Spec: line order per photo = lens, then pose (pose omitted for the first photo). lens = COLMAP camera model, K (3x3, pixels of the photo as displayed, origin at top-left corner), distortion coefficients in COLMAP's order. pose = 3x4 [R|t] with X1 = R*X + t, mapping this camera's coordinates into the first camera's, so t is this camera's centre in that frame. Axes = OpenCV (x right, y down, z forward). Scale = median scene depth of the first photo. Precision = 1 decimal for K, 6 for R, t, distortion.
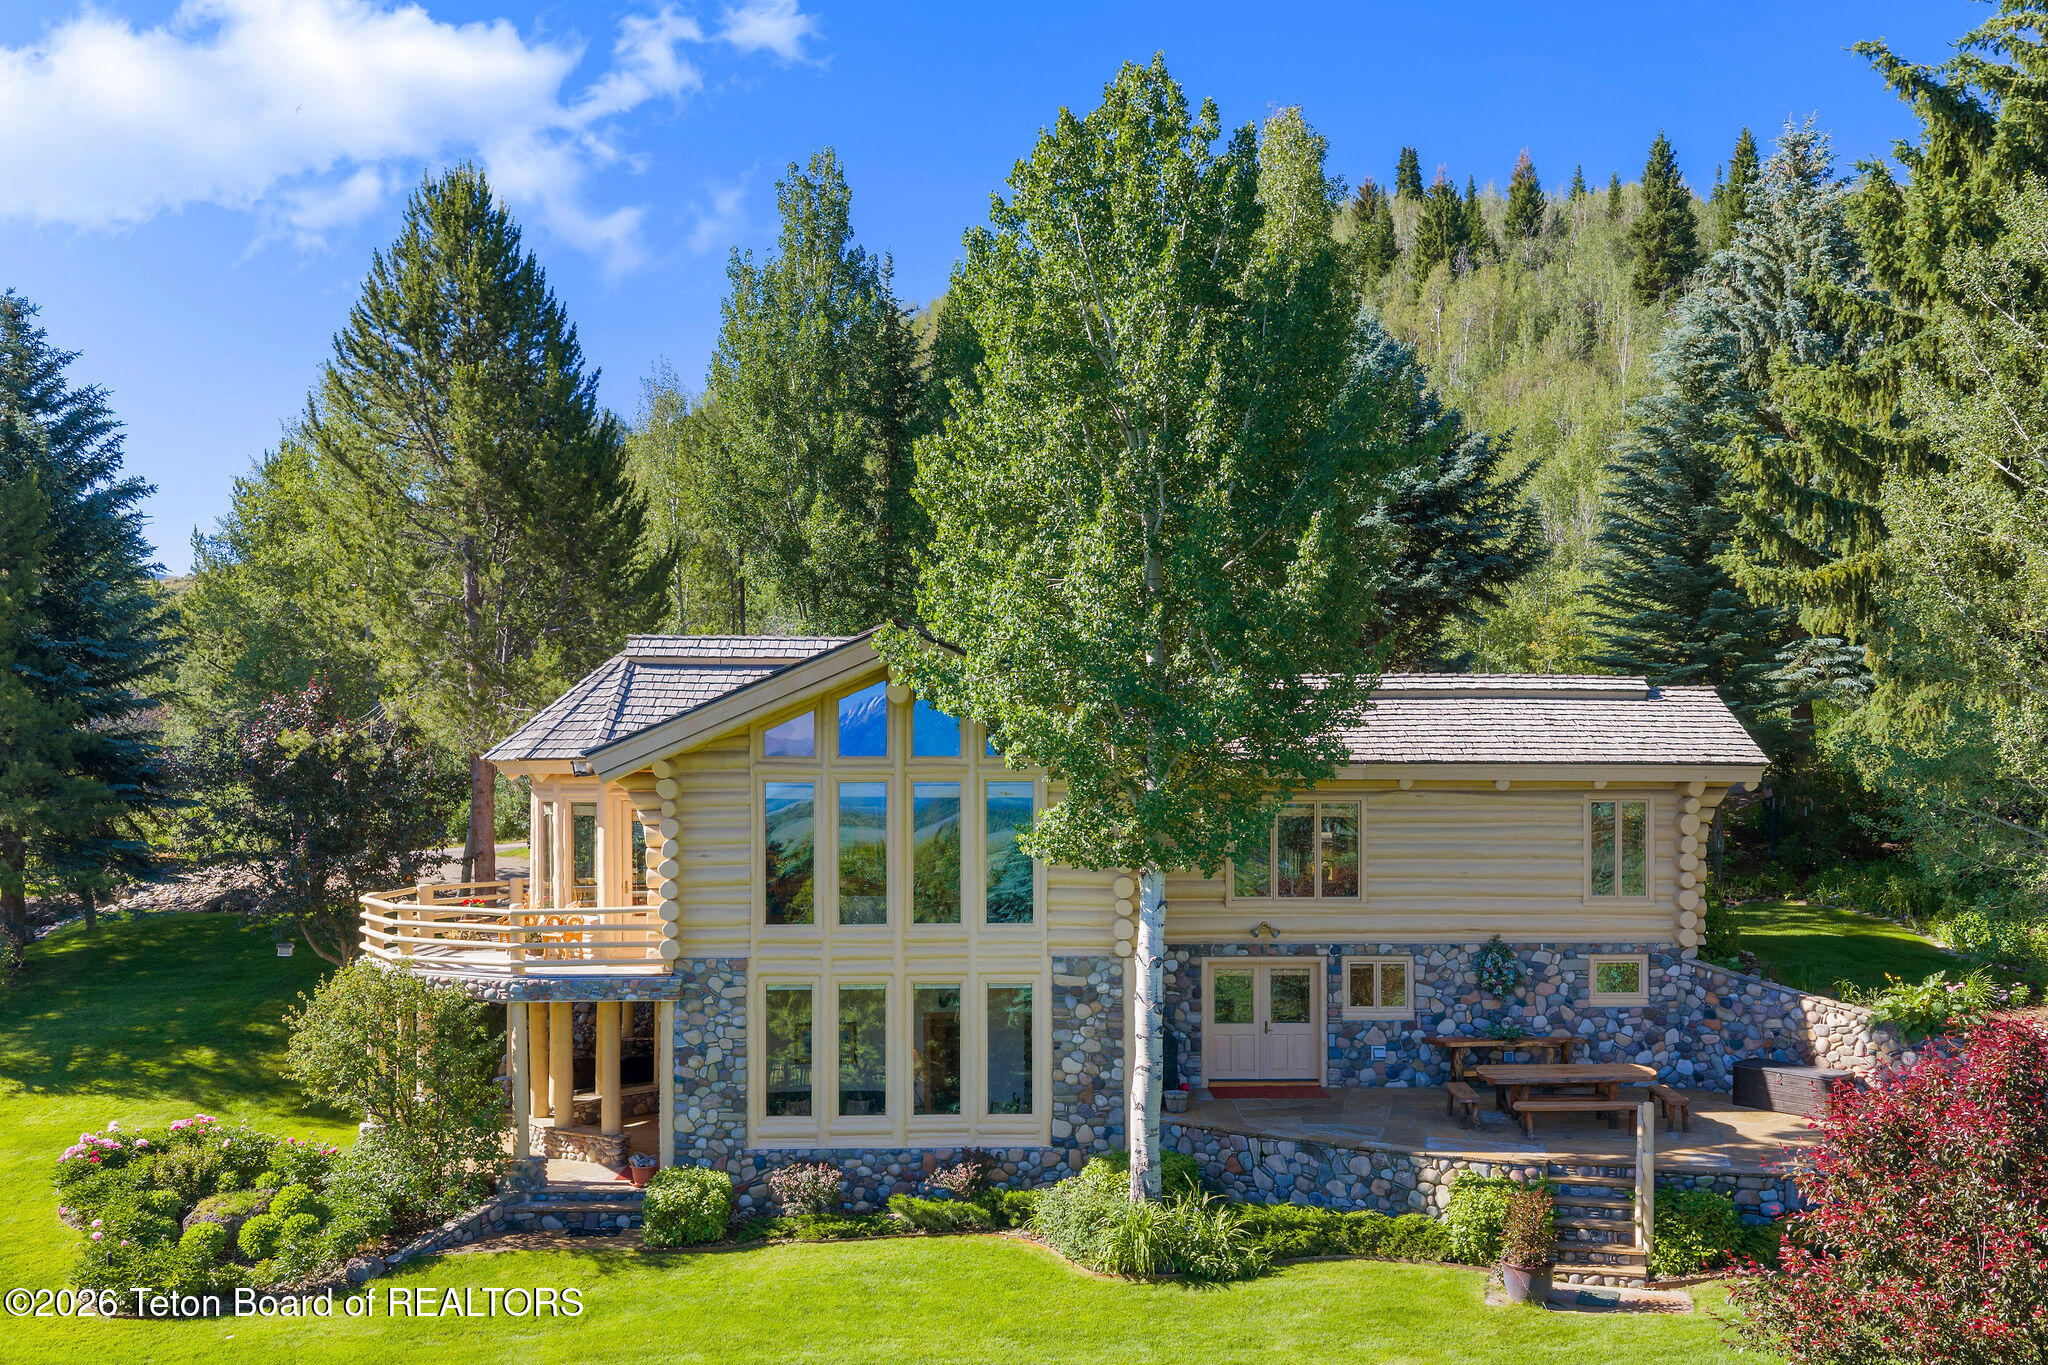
lens RADIAL K [[1738.2, 0, 1017.4], [0, 1738.2, 784.7], [0, 0, 1]] dist [0.004150, -0.007655]
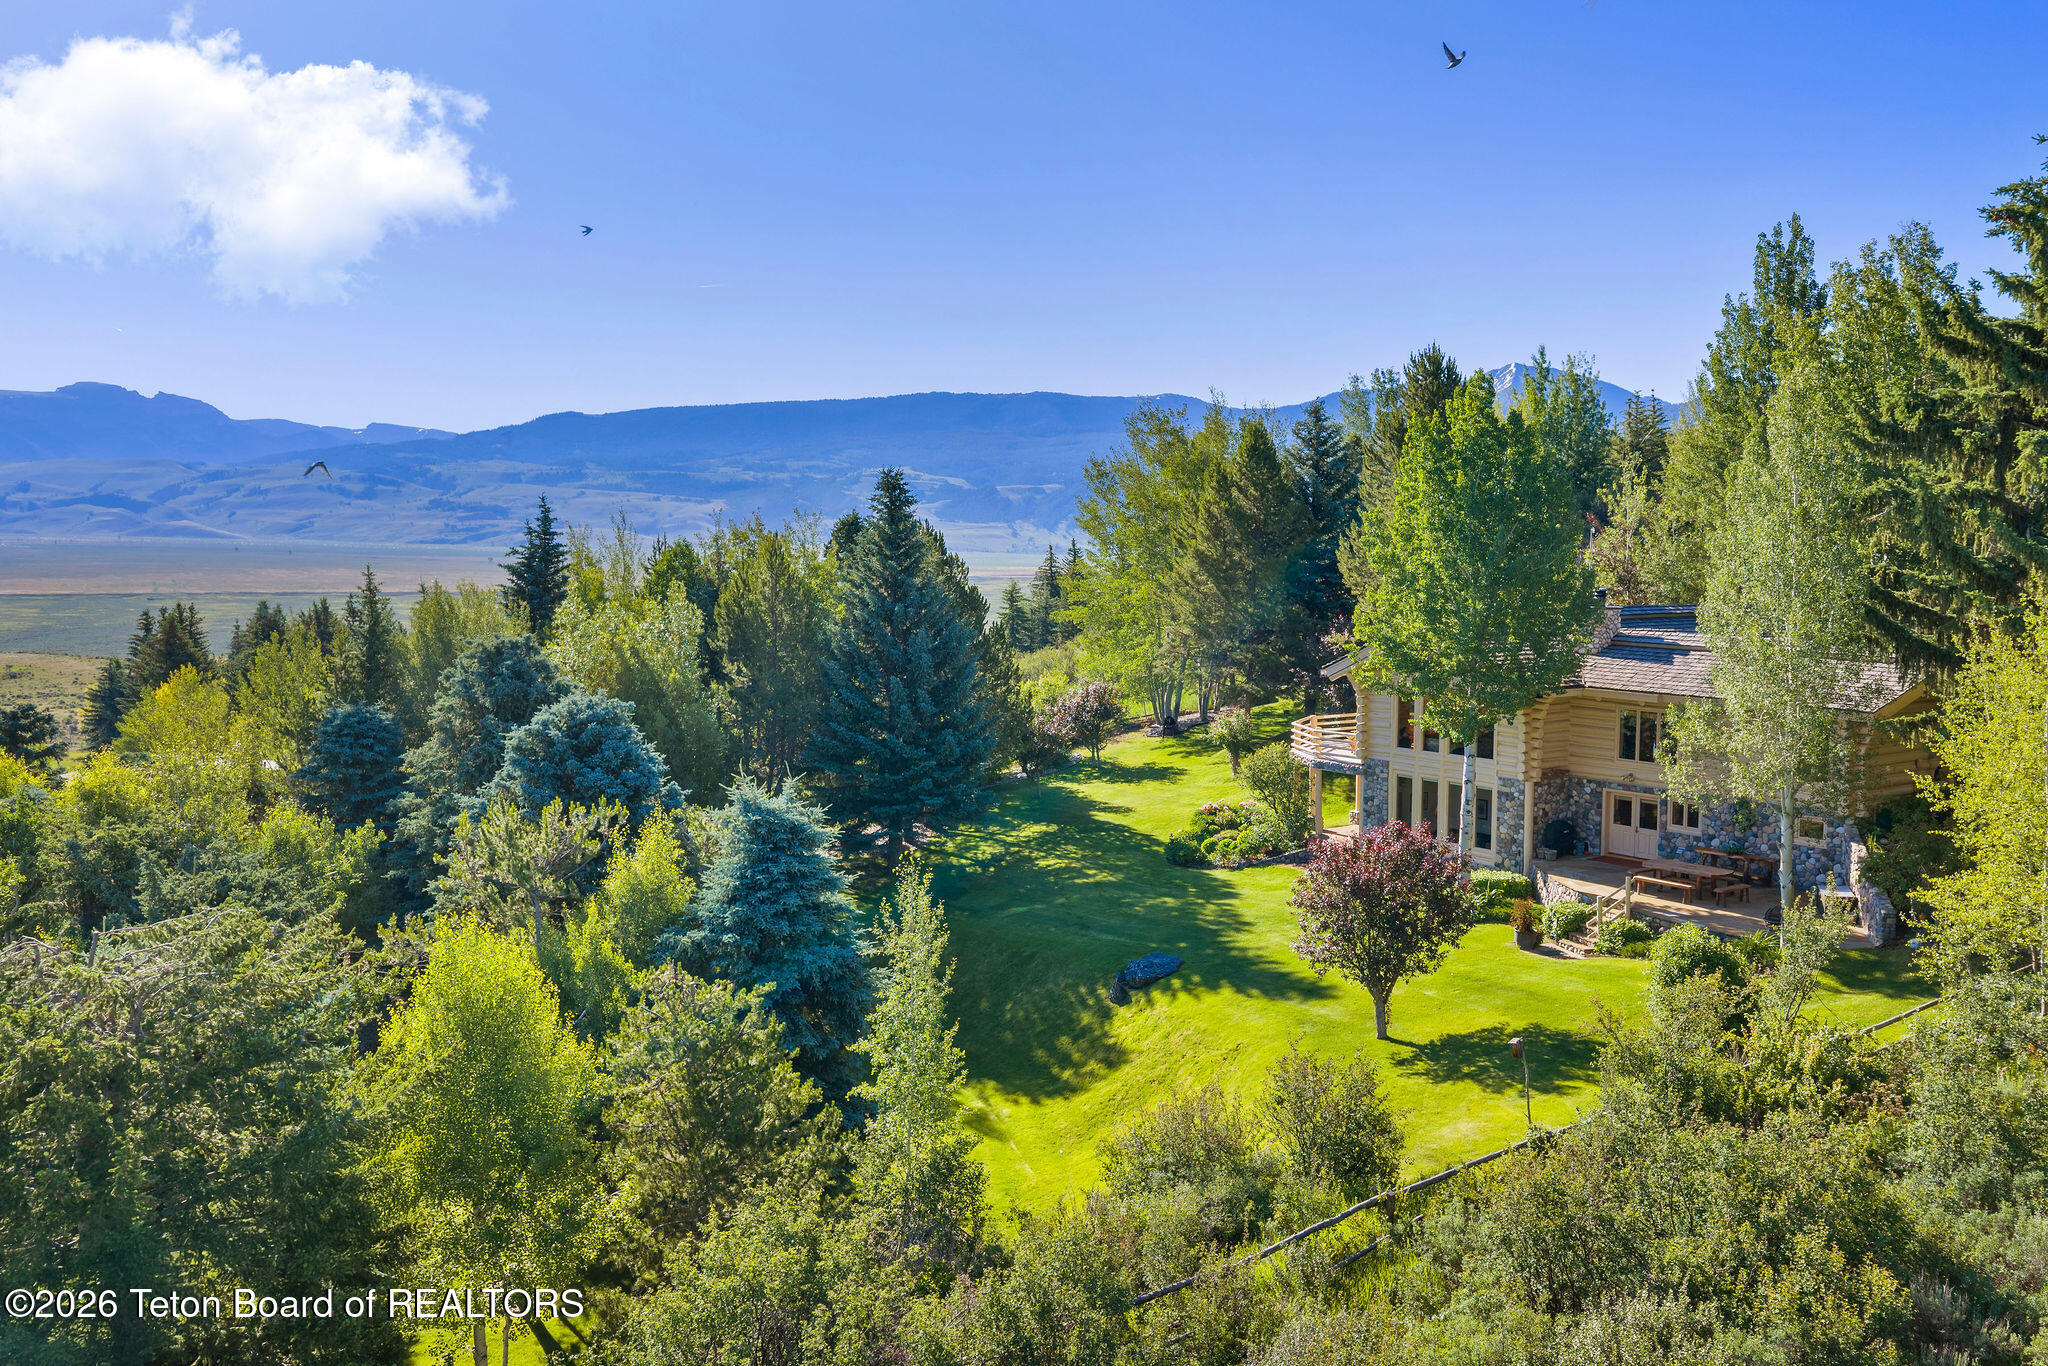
lens RADIAL K [[1728.9, 0, 1033.6], [0, 1728.9, 686.7], [0, 0, 1]] dist [0.030910, 0.000999]
pose [[0.567426, 0.073891, -0.820103, 1.404957], [-0.005925, 0.996306, 0.085667, -0.184279], [0.823403, -0.043750, 0.565768, -0.636263]]
